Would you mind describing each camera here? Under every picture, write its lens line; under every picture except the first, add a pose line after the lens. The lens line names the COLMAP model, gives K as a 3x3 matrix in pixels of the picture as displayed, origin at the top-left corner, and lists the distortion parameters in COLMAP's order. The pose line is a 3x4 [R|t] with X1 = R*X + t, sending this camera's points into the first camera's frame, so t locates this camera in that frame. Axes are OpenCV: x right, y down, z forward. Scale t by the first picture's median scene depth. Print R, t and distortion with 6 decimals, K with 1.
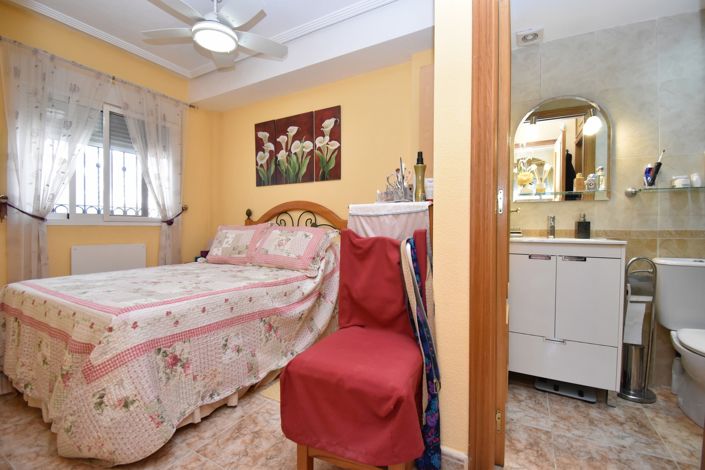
lens RADIAL K [[307.2, 0, 351.2], [0, 307.2, 232.7], [0, 0, 1]] dist [-0.011834, -0.010730]
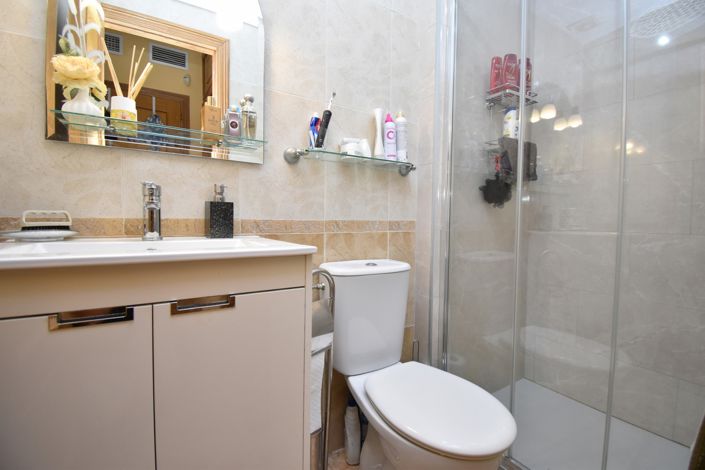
lens RADIAL K [[307.2, 0, 349.3], [0, 307.2, 234.4], [0, 0, 1]] dist [-0.011834, -0.010730]
pose [[0.480441, -0.037693, 0.876217, 0.476466], [0.005019, 0.999178, 0.040231, -0.003972], [-0.877013, -0.014931, 0.480235, 0.643561]]
